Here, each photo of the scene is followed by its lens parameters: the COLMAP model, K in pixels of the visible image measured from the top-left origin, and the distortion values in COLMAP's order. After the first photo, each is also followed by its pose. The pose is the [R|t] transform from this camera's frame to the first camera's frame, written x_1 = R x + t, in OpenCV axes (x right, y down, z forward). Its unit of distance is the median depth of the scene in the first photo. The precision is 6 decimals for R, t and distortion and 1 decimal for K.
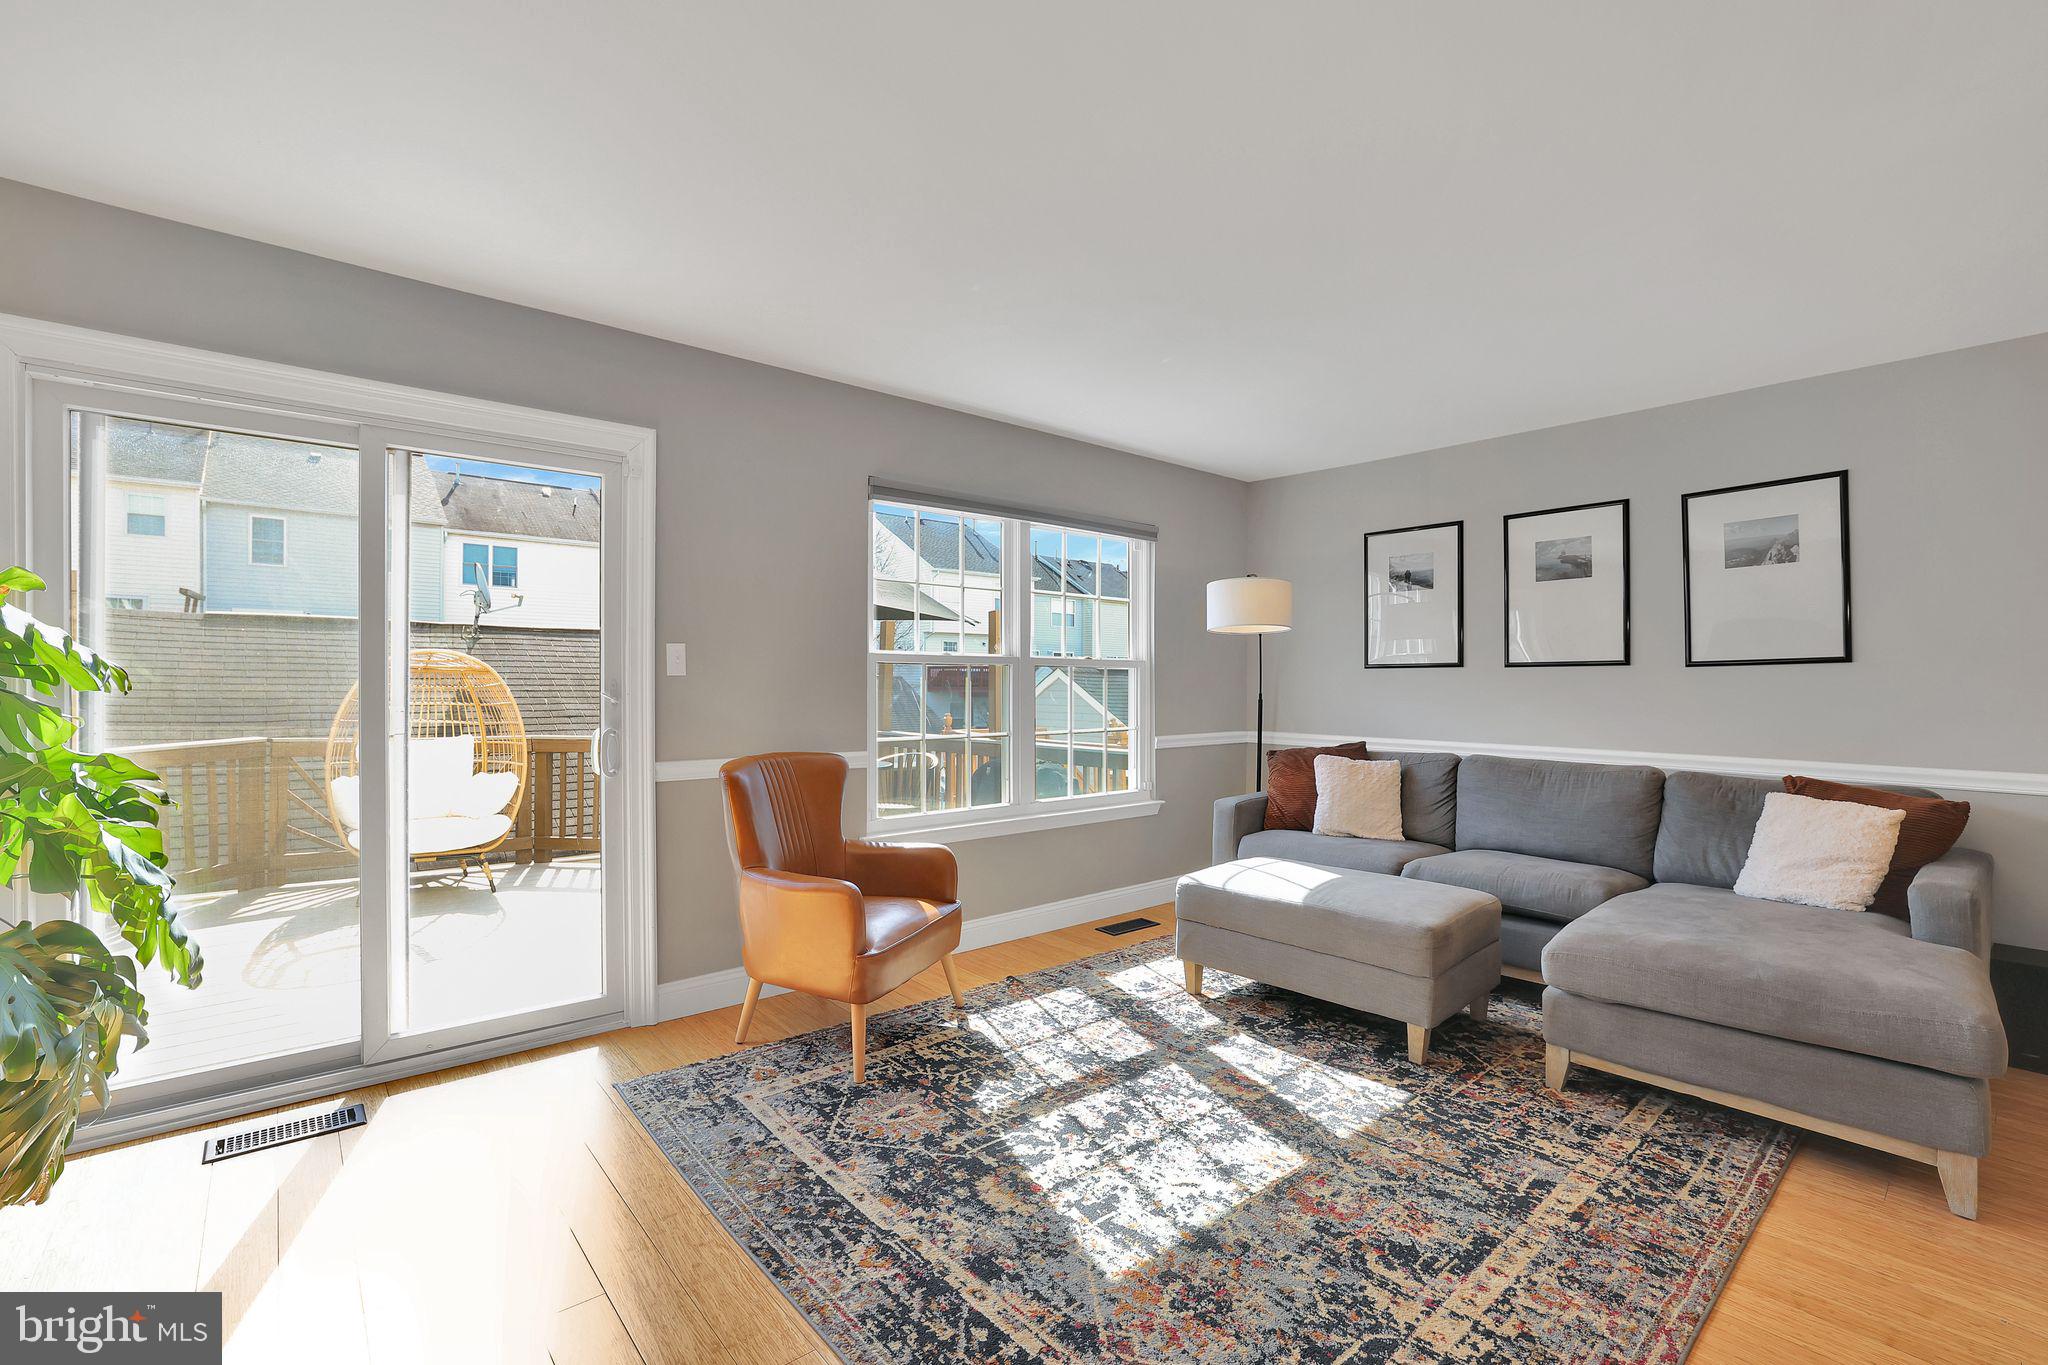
lens RADIAL K [[892.3, 0, 1011.8], [0, 892.3, 676.3], [0, 0, 1]] dist [-0.053857, 0.024671]
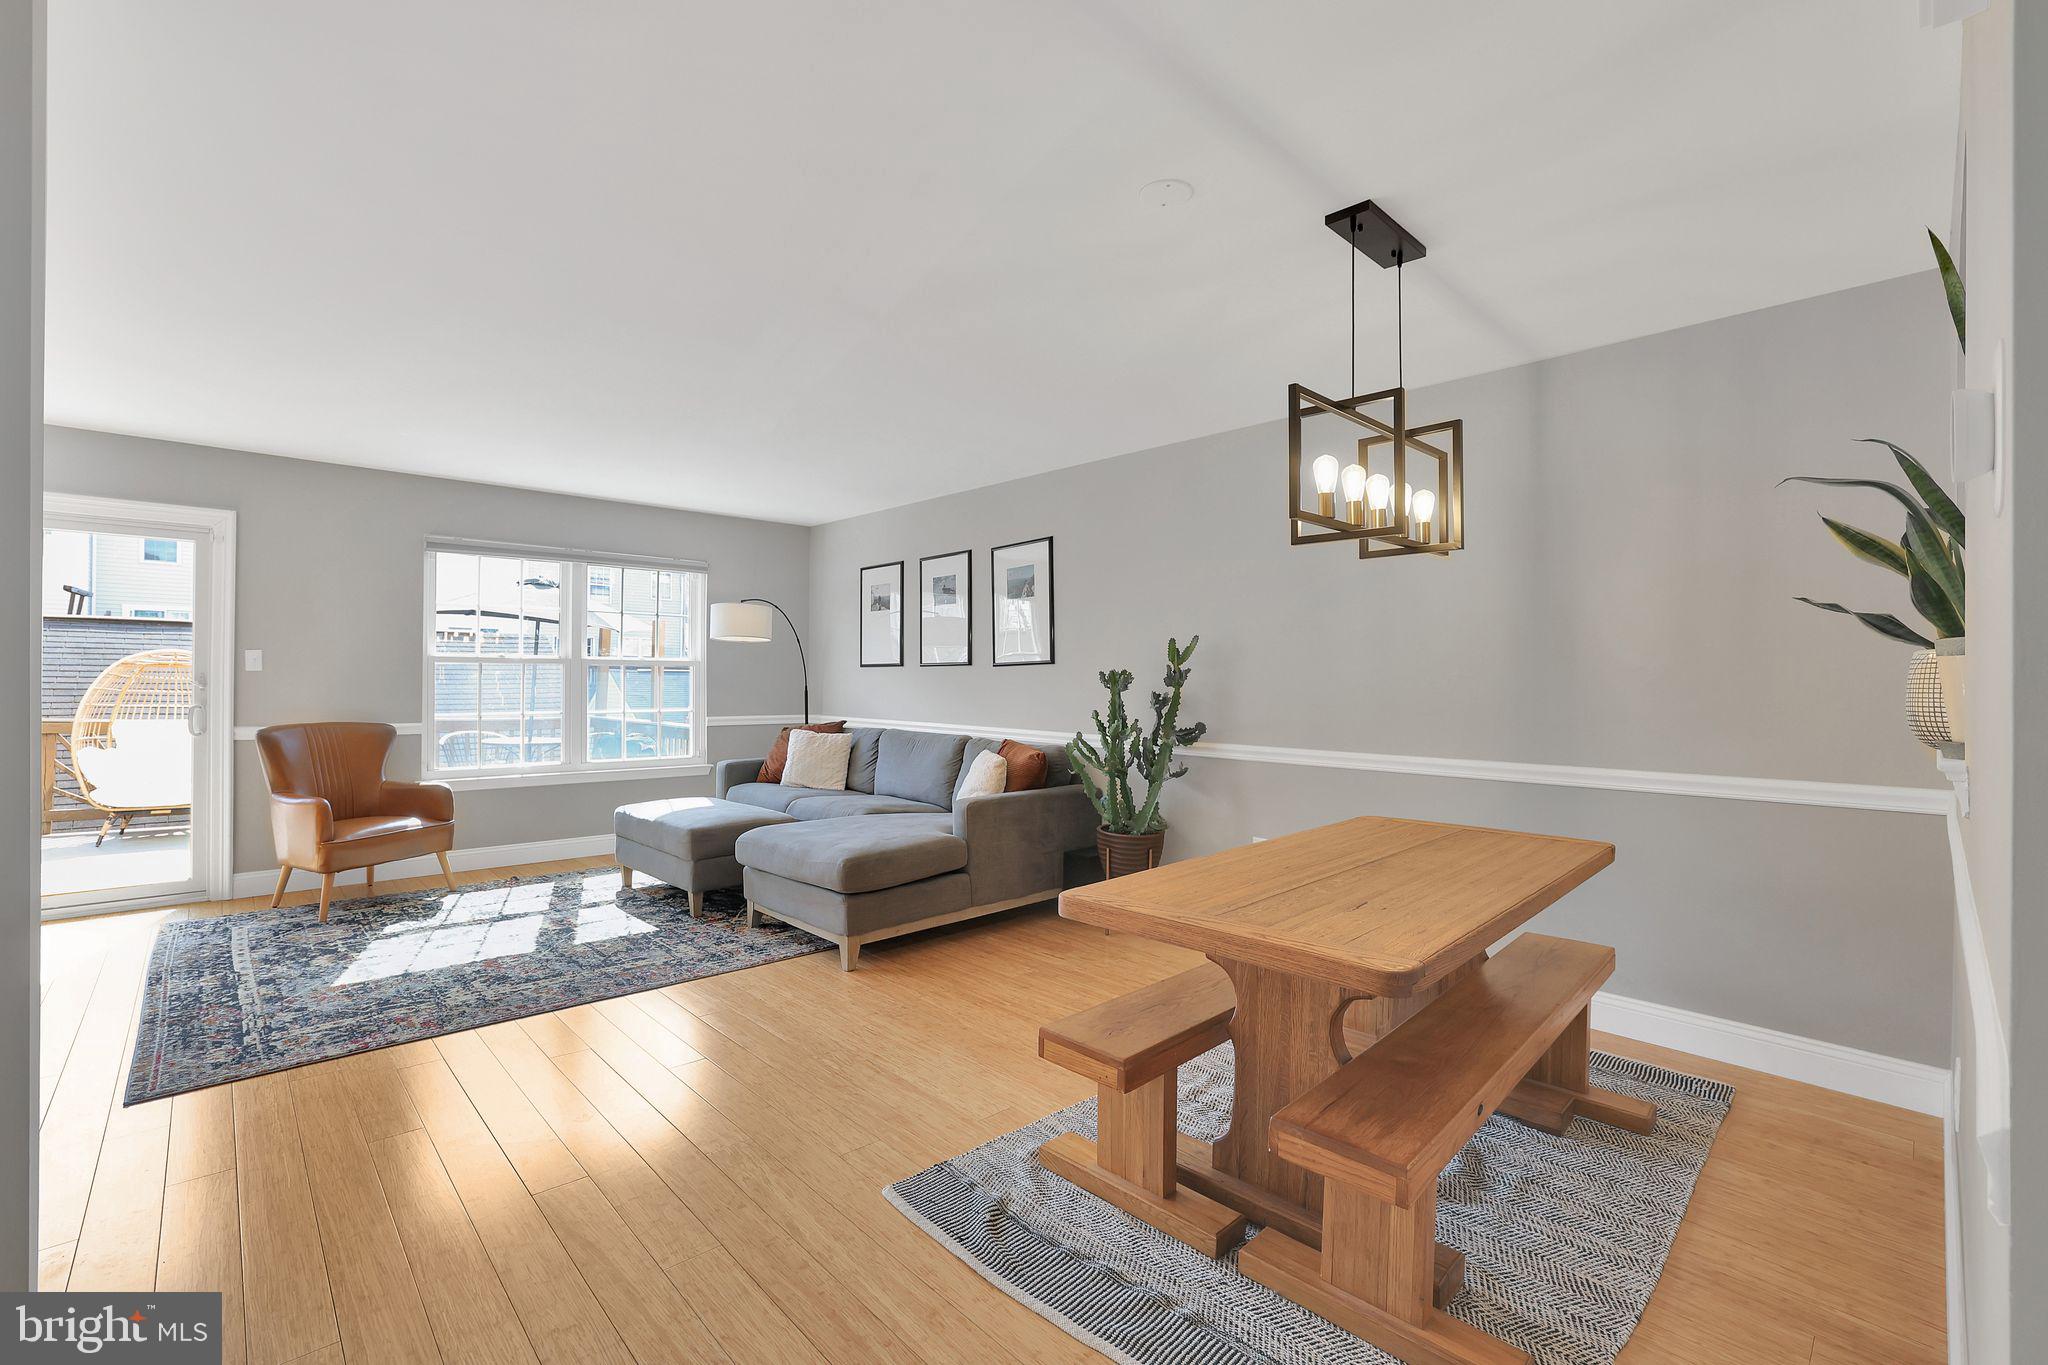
lens RADIAL K [[880.4, 0, 1014.2], [0, 880.4, 662.7], [0, 0, 1]] dist [-0.050723, 0.019582]
pose [[0.998609, 0.002989, 0.052649, 1.042773], [-0.002322, 0.999916, -0.012723, 0.001482], [-0.052682, 0.012583, 0.998532, -0.663348]]
